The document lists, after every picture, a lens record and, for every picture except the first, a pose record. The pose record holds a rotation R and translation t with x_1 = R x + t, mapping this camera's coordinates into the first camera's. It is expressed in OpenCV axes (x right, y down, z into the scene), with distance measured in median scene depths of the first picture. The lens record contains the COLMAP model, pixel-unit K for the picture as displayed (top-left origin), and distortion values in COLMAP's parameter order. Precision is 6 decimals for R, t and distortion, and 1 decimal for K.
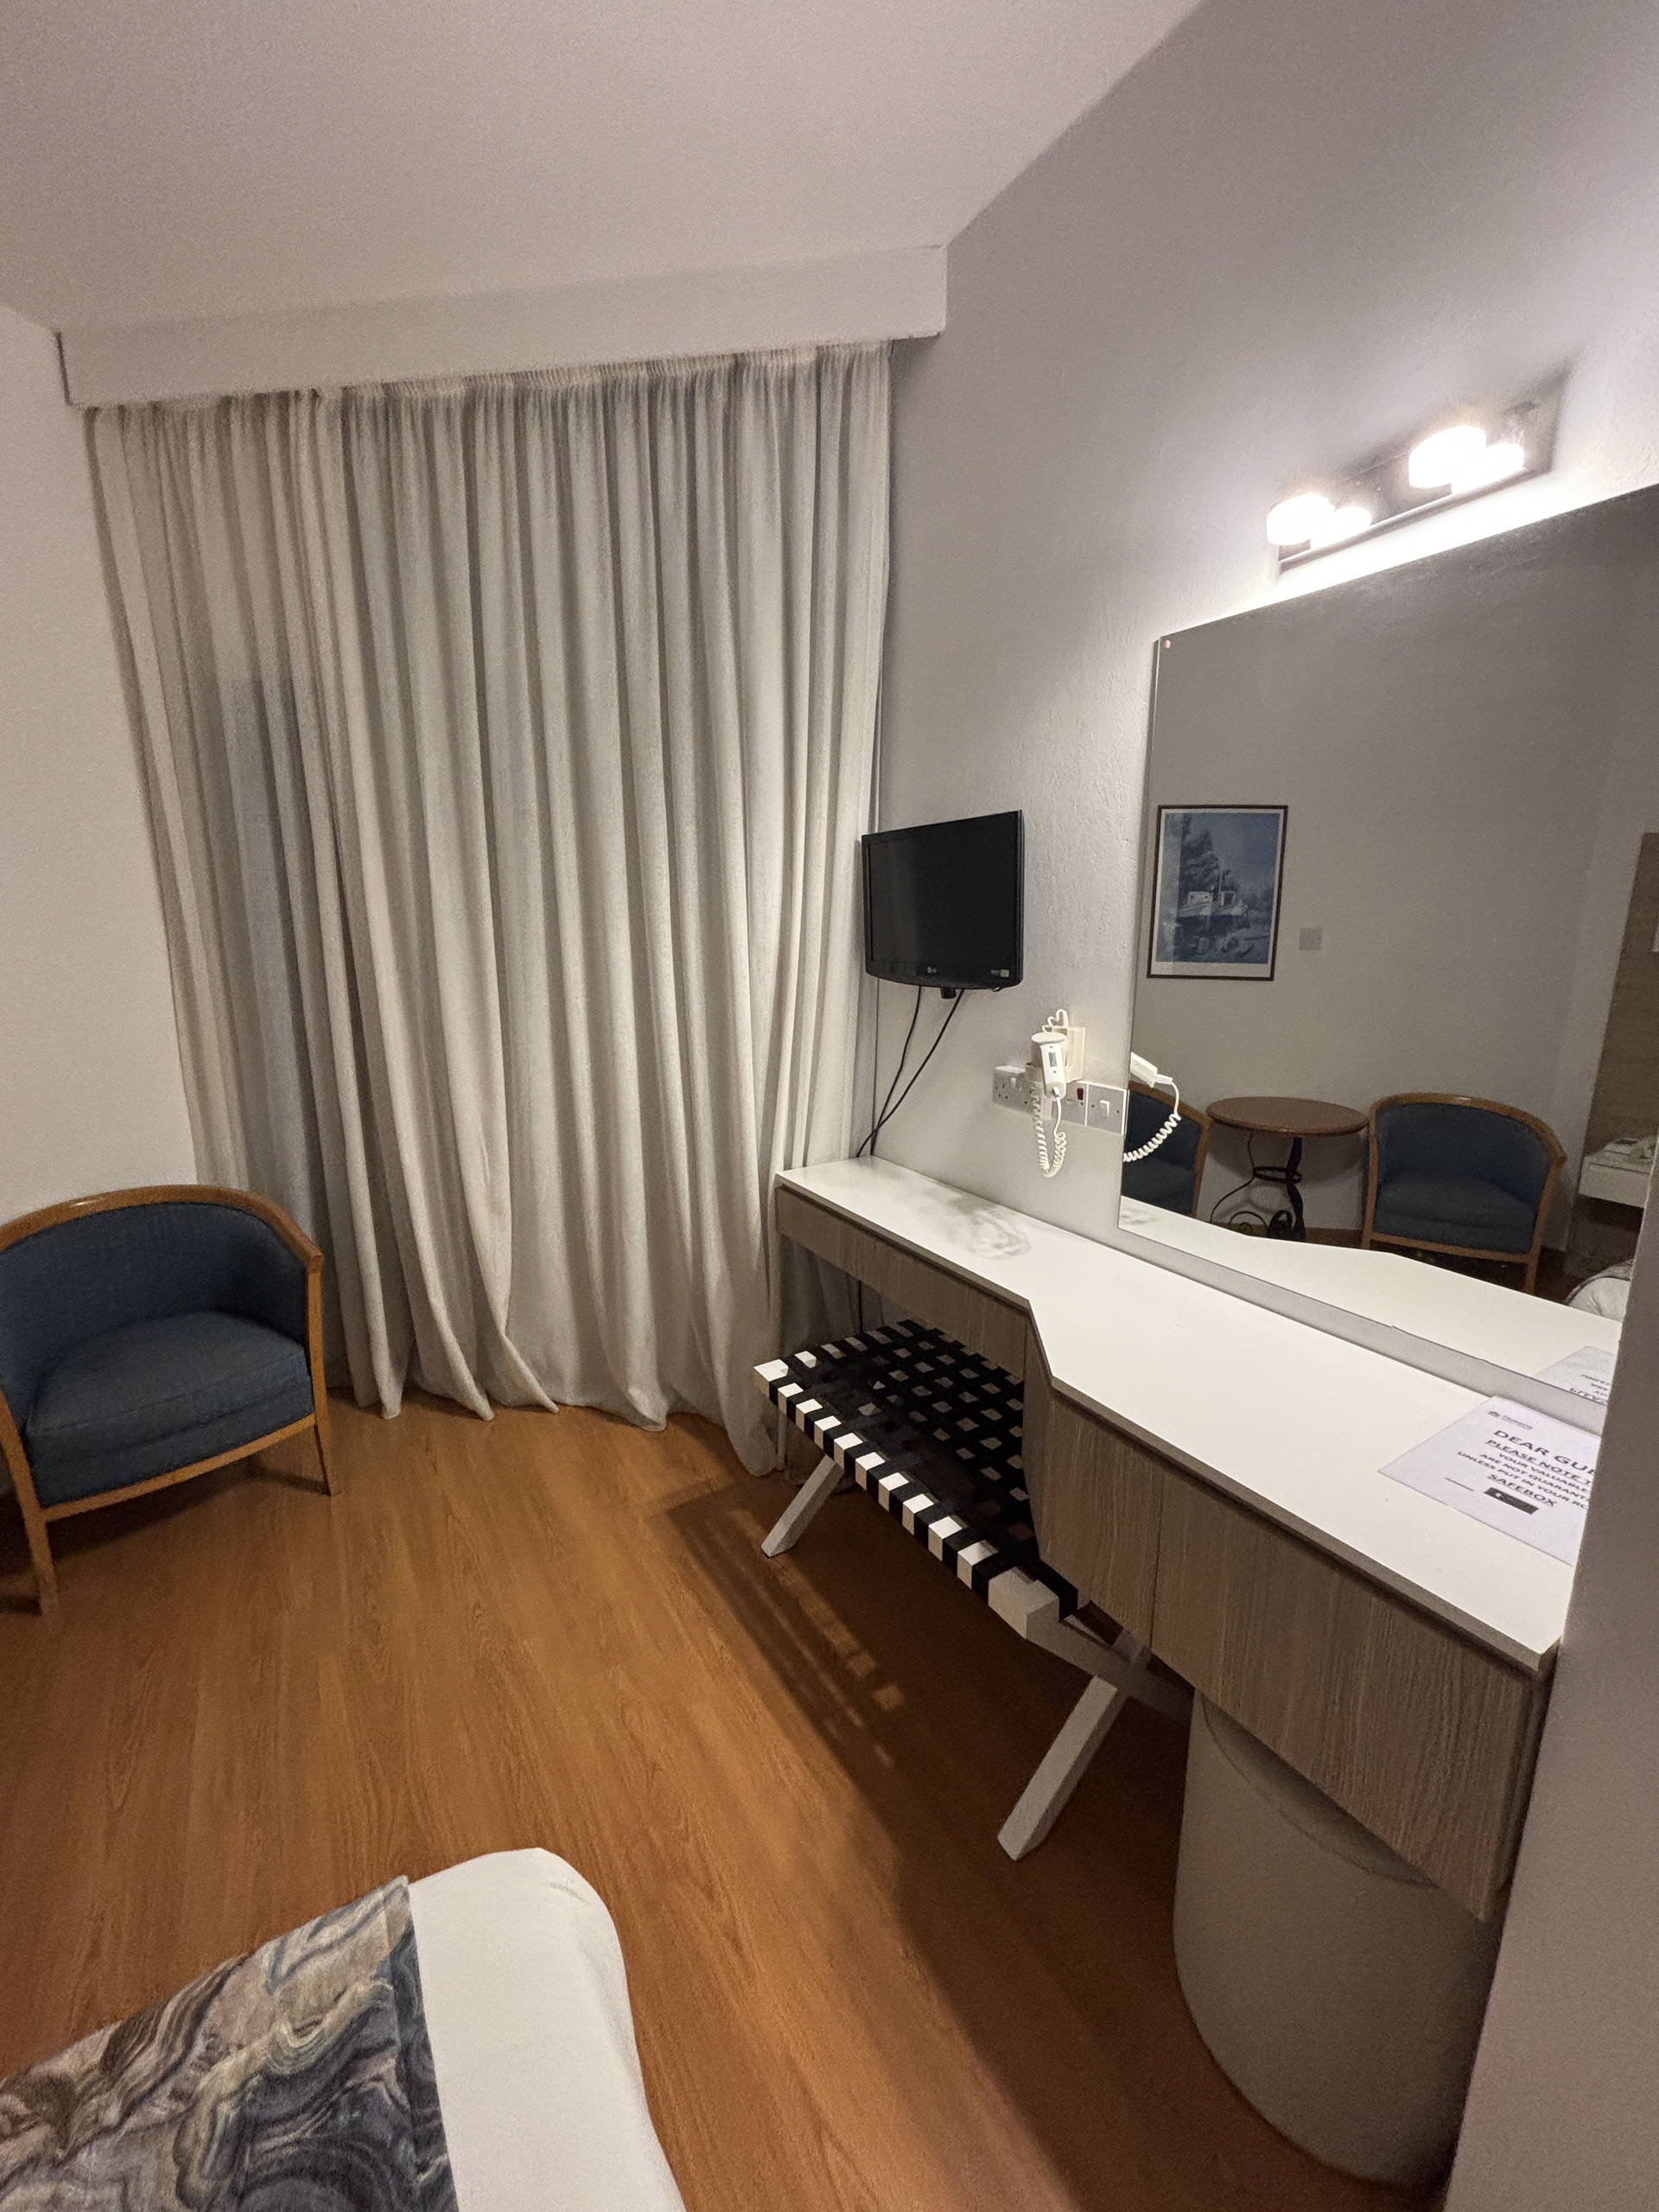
lens RADIAL K [[877.3, 0, 844.2], [0, 877.3, 1107.8], [0, 0, 1]] dist [-0.003701, -0.000300]
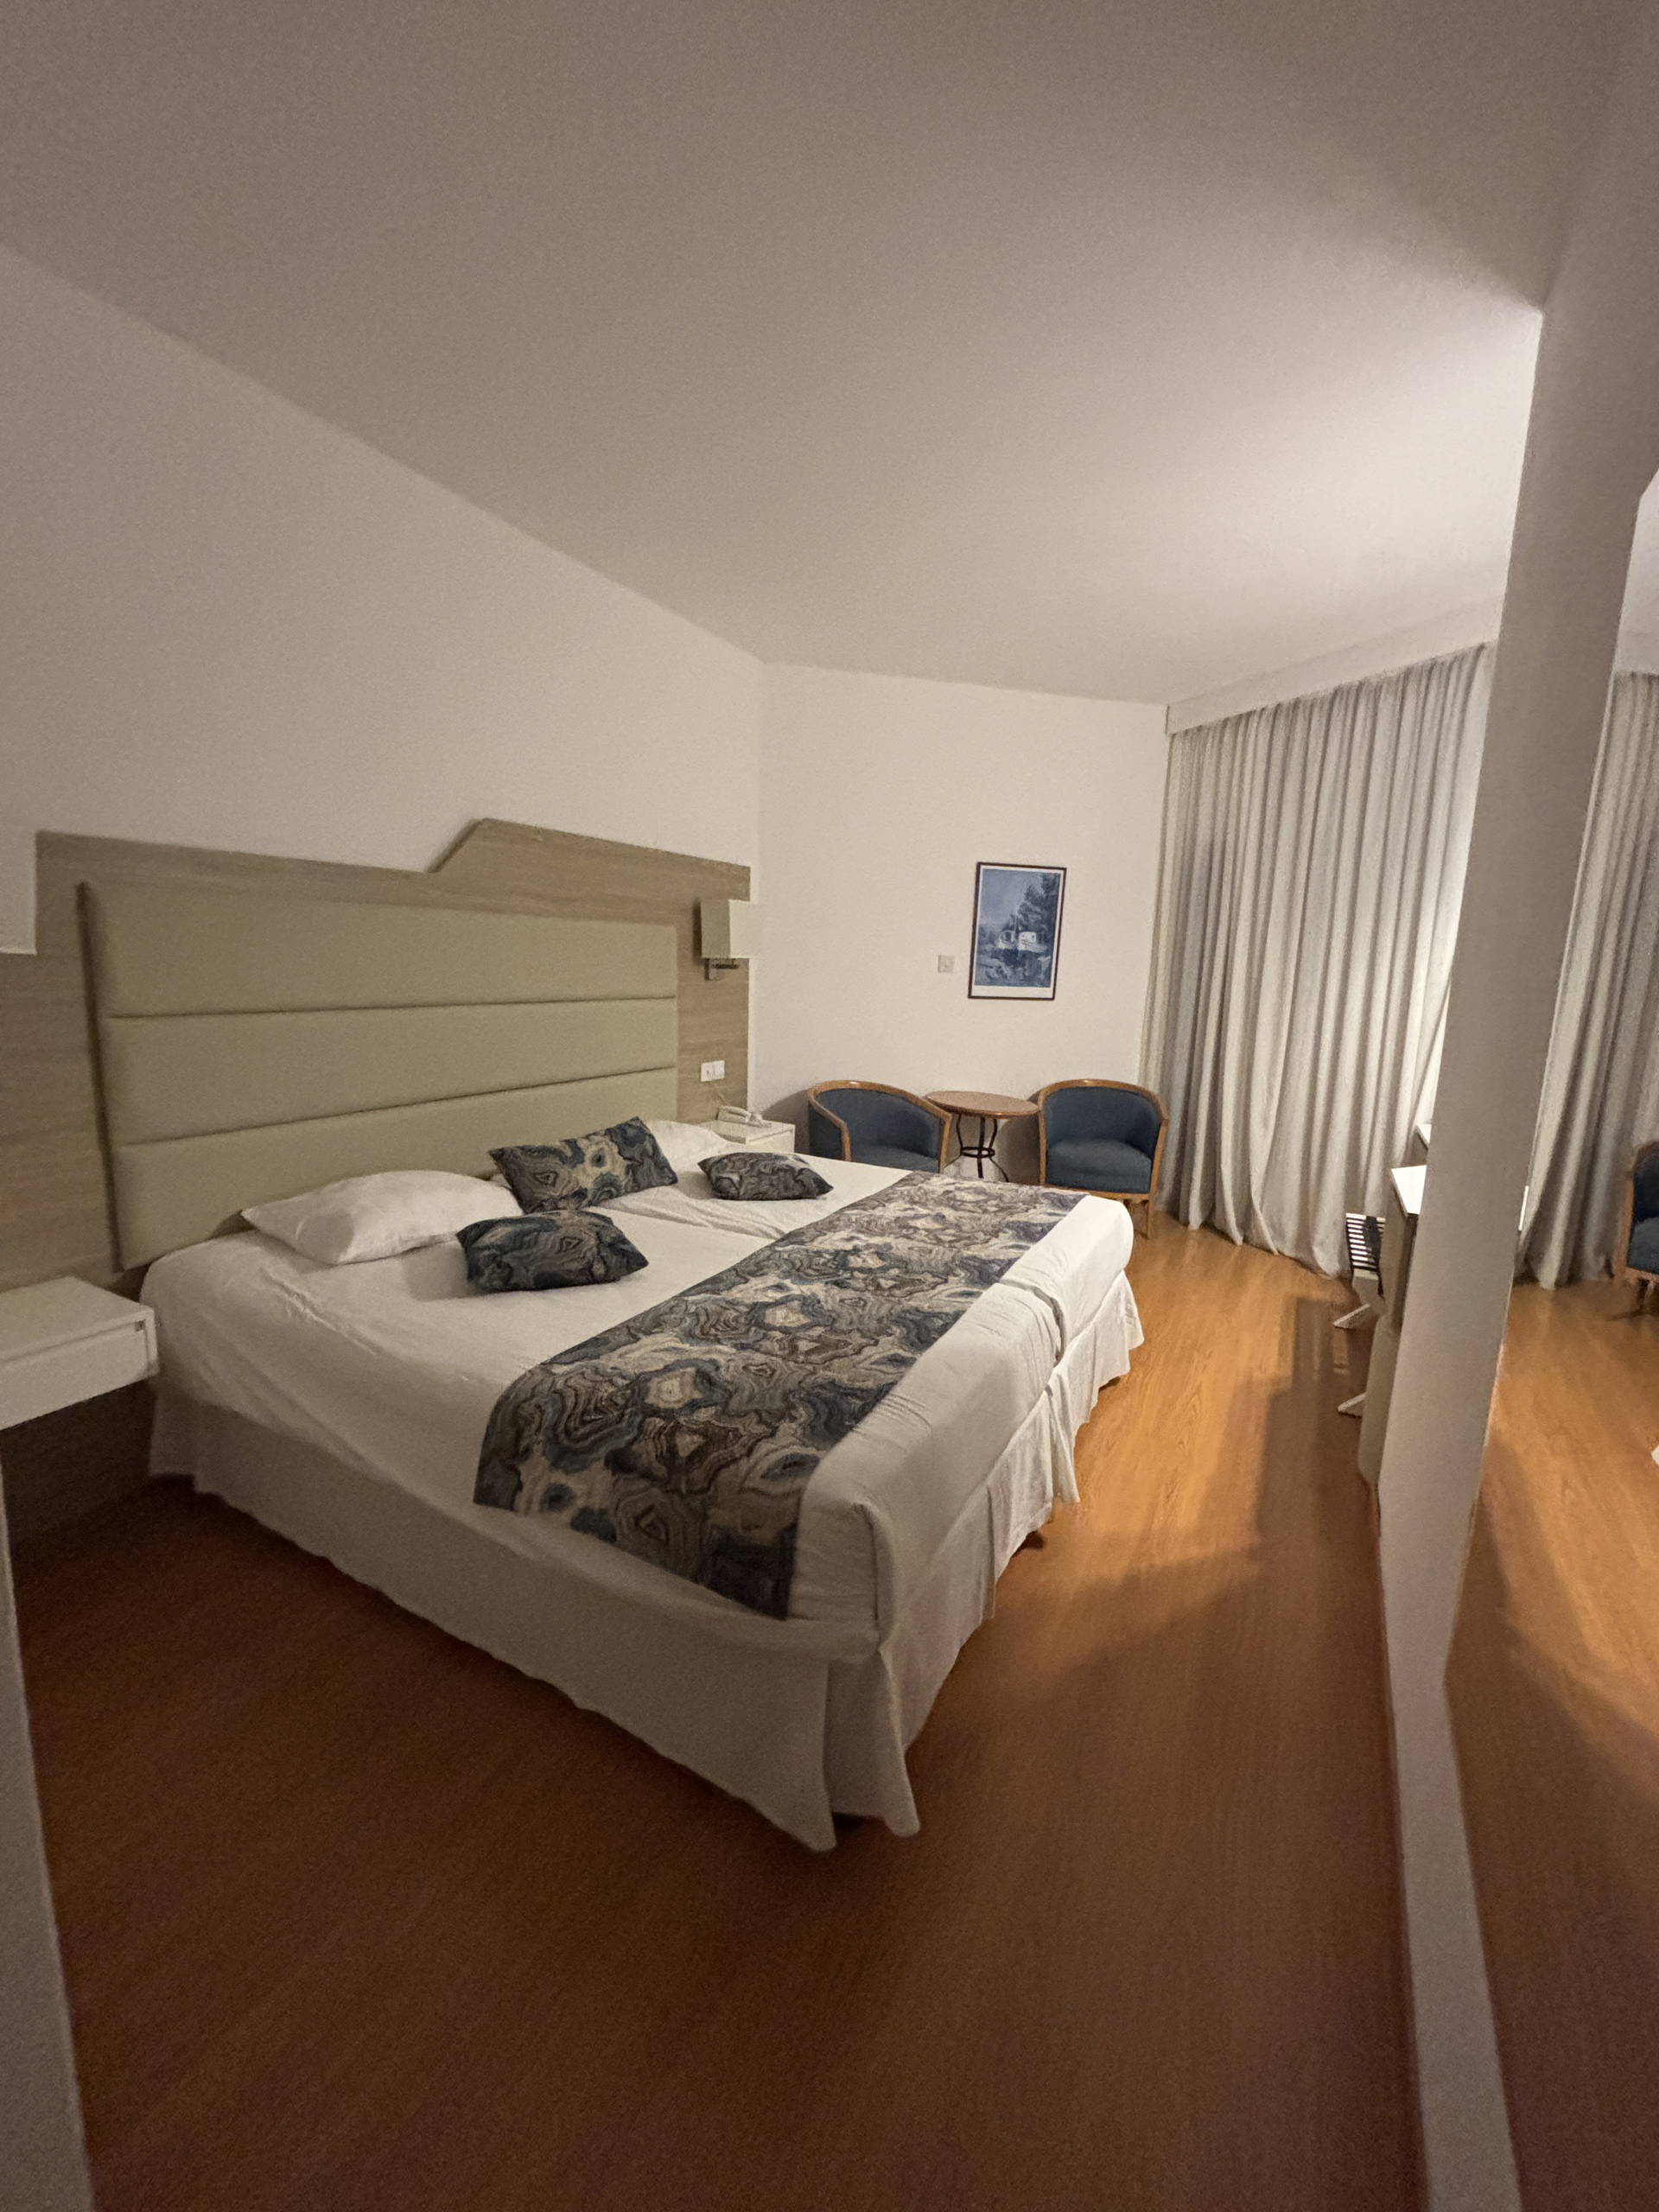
lens RADIAL K [[877.3, 0, 832.9], [0, 877.3, 1108.8], [0, 0, 1]] dist [-0.003701, -0.000300]
pose [[0.485617, 0.164864, -0.858485, 0.673273], [-0.212206, 0.974913, 0.067185, 0.148885], [0.848024, 0.149550, 0.508419, -0.625822]]
